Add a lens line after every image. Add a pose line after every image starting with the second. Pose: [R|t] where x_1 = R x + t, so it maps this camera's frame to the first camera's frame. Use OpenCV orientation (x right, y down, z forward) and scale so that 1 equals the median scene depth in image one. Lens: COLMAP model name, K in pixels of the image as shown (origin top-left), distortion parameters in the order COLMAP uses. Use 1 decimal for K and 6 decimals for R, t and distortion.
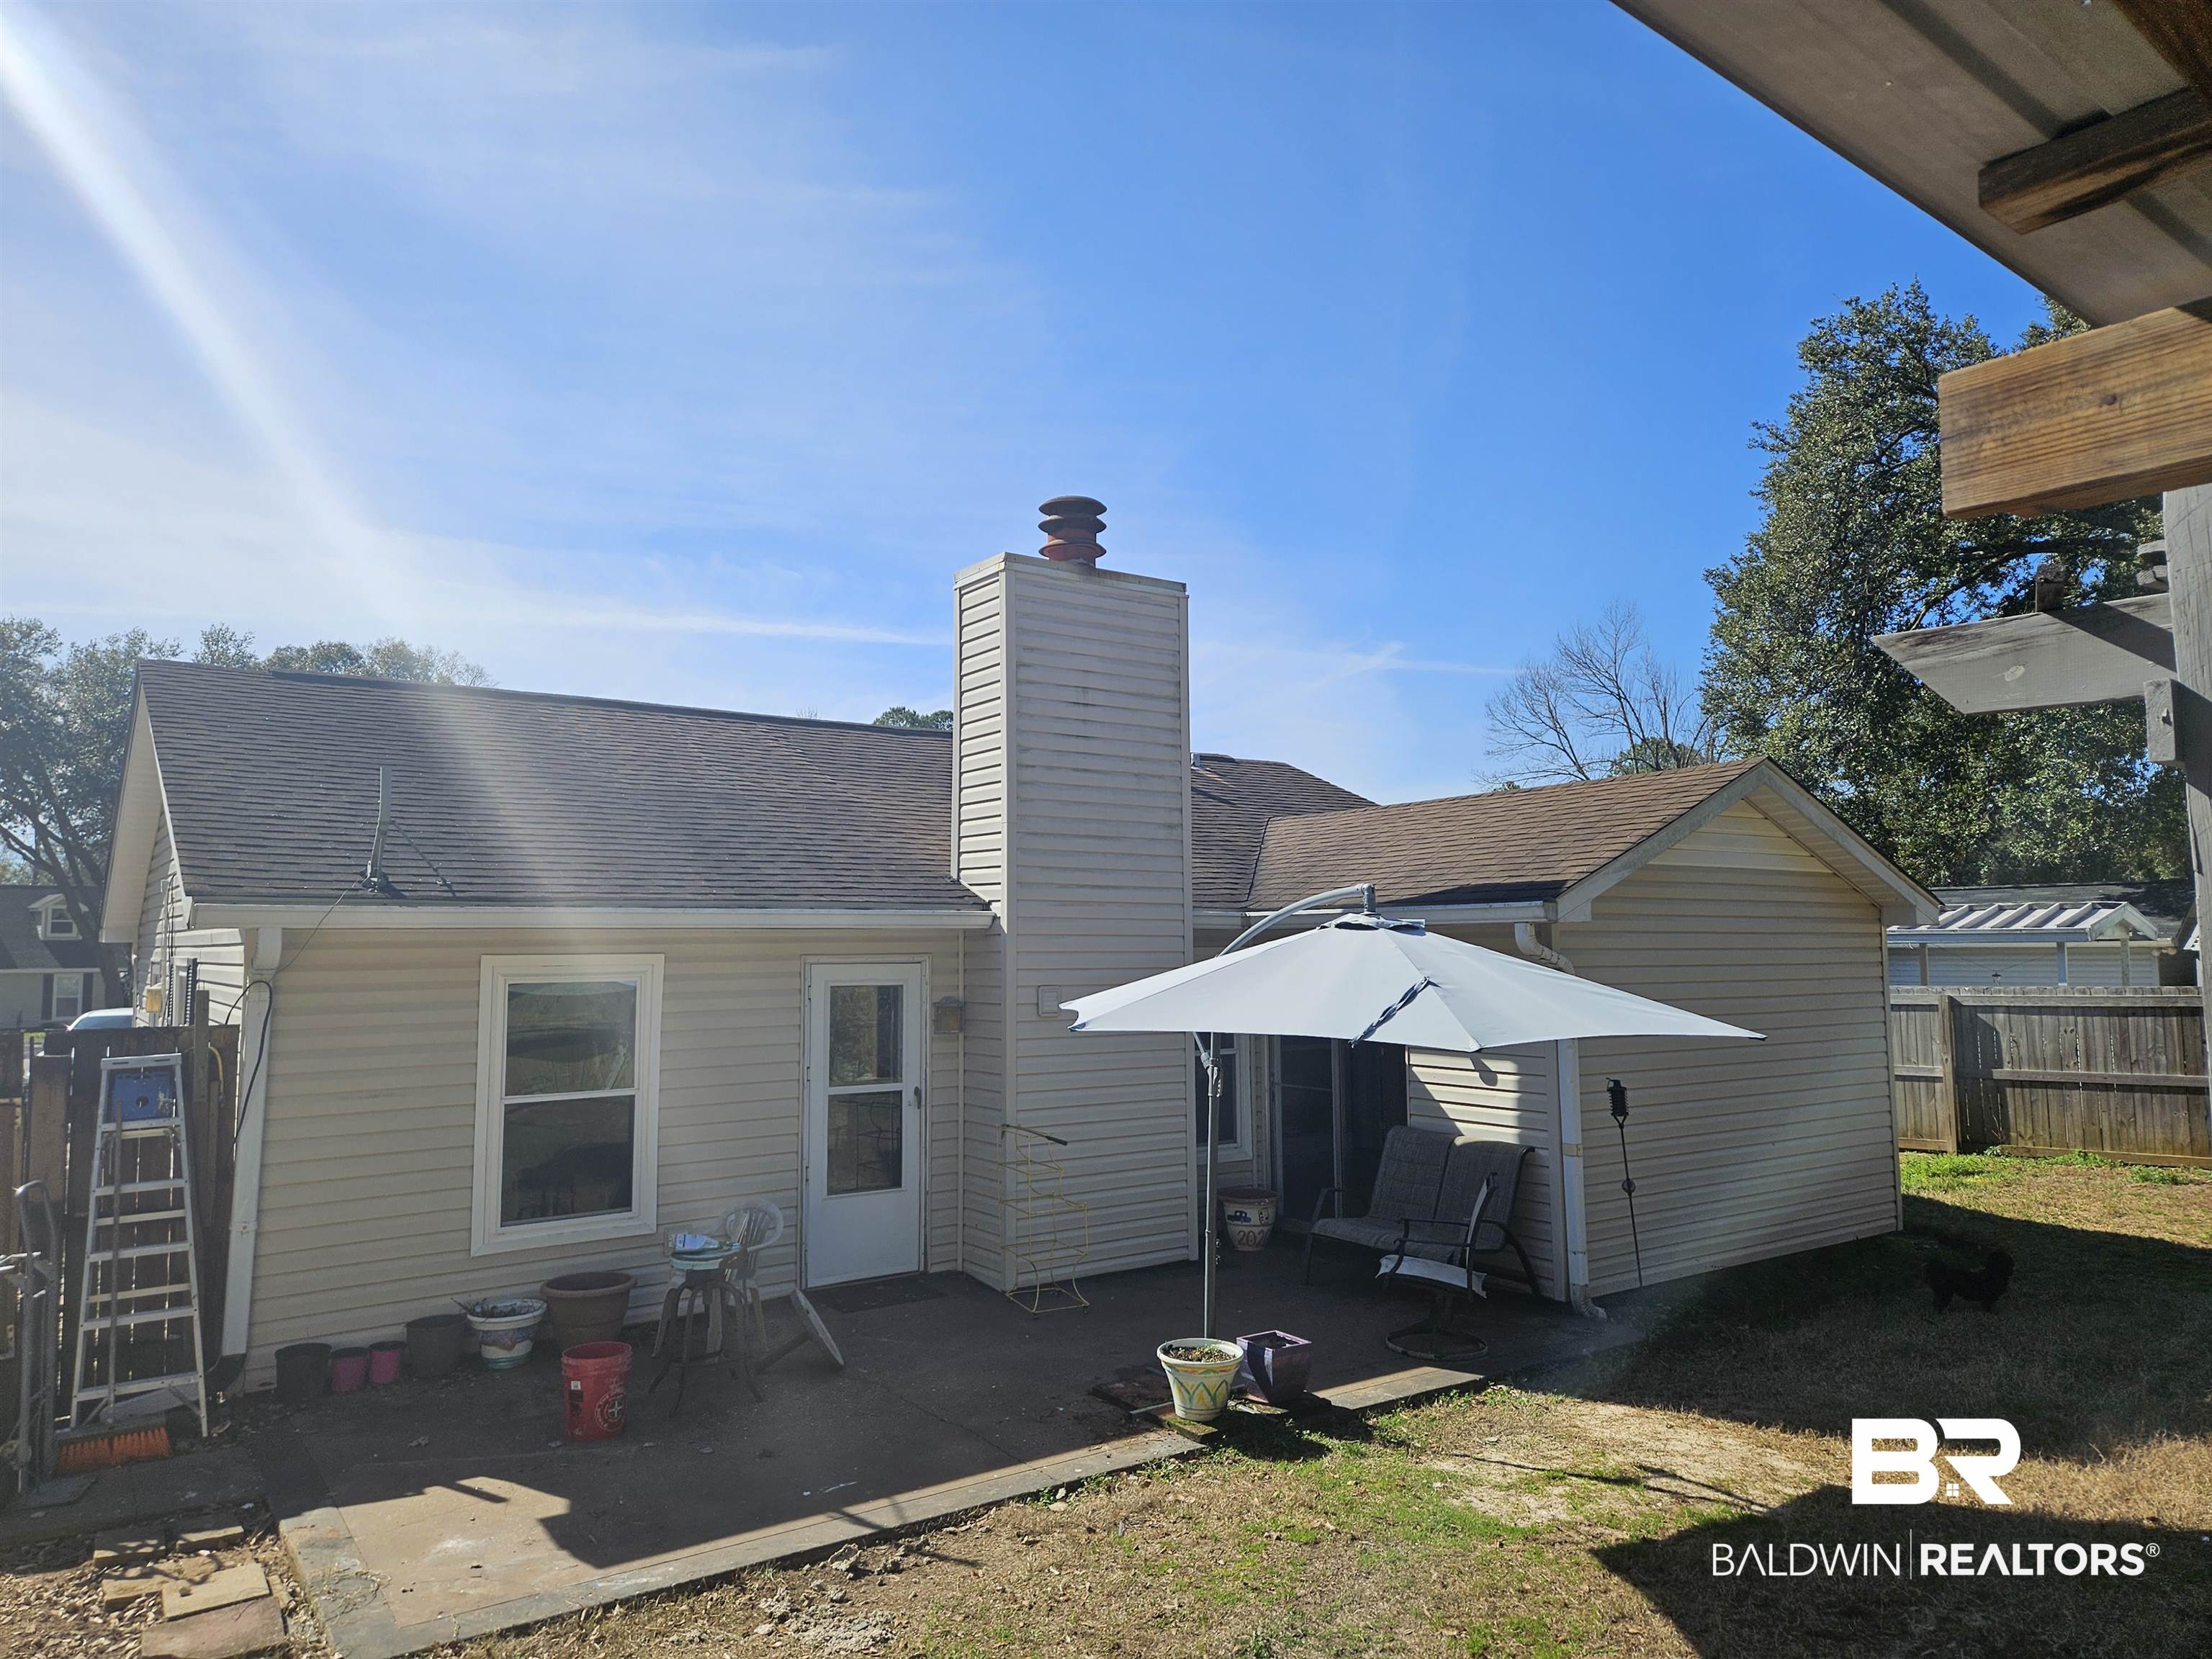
lens RADIAL K [[1464.6, 0, 1106.6], [0, 1464.6, 849.0], [0, 0, 1]] dist [0.099133, -0.071480]
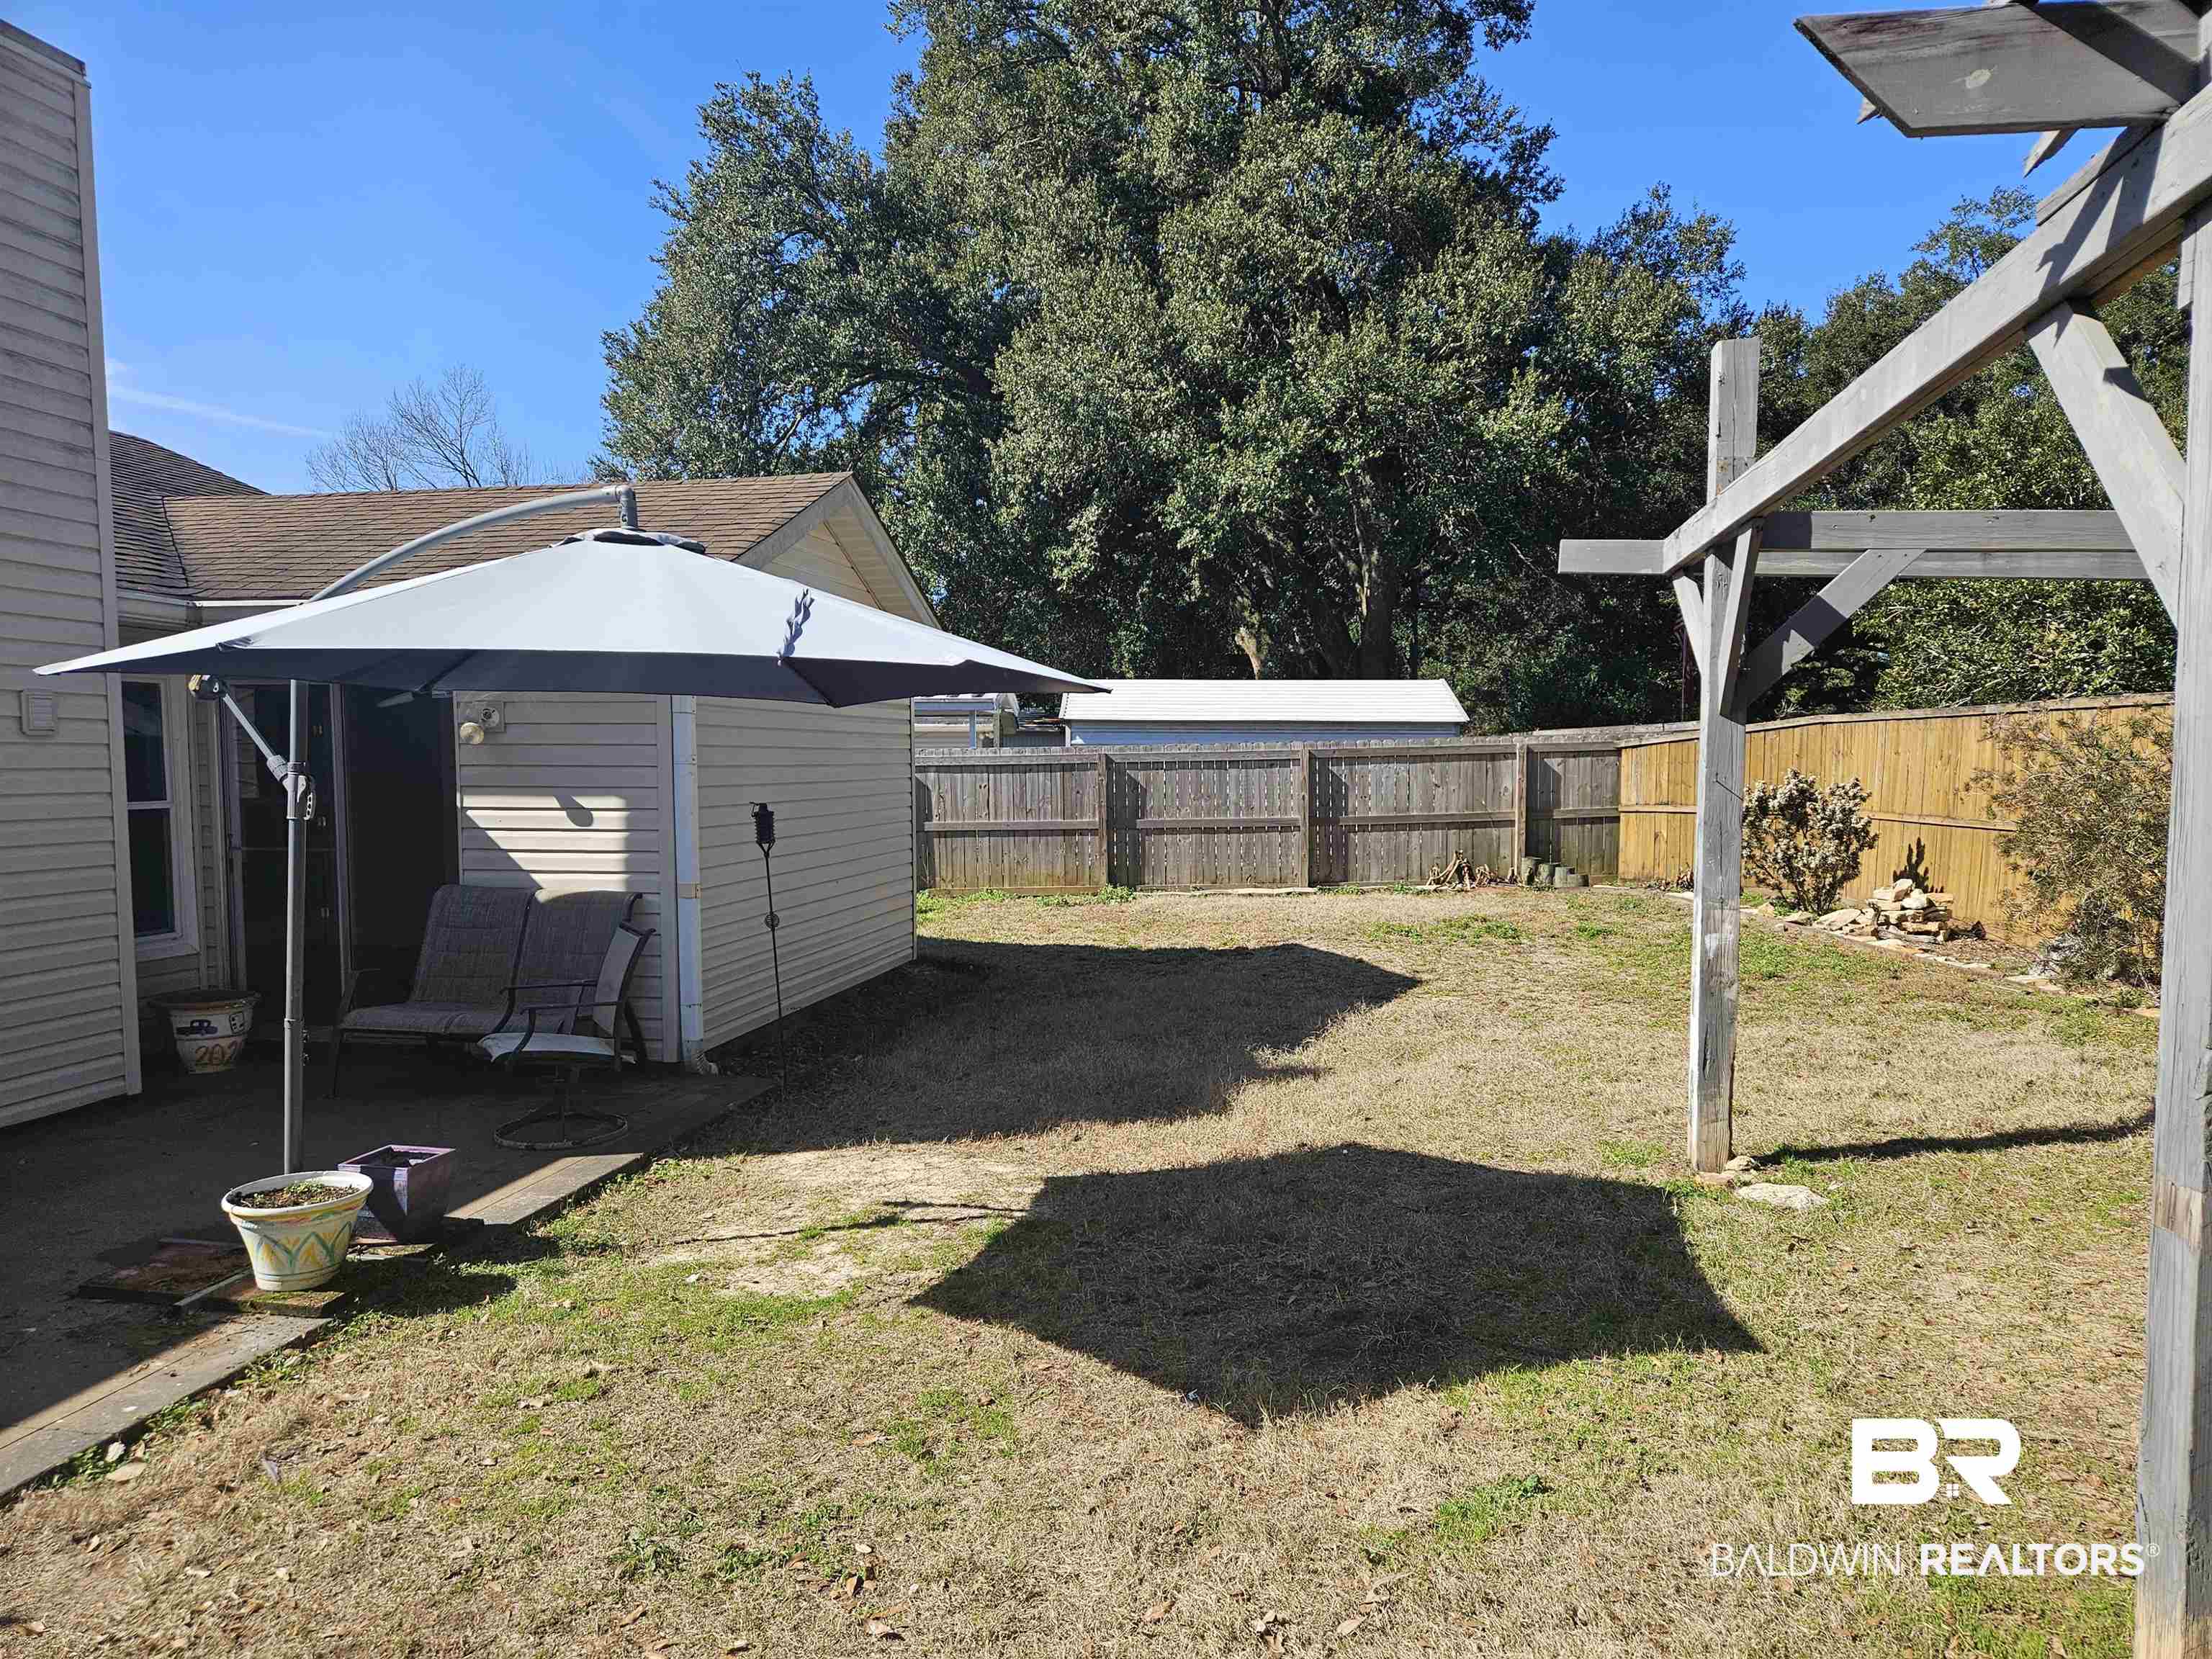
lens RADIAL K [[1464.6, 0, 1106.6], [0, 1464.6, 849.0], [0, 0, 1]] dist [0.099133, -0.071480]
pose [[0.729093, -0.037552, 0.683384, -0.126943], [-0.051027, 0.992732, 0.108992, 0.093491], [-0.682510, -0.114336, 0.721878, 0.278487]]
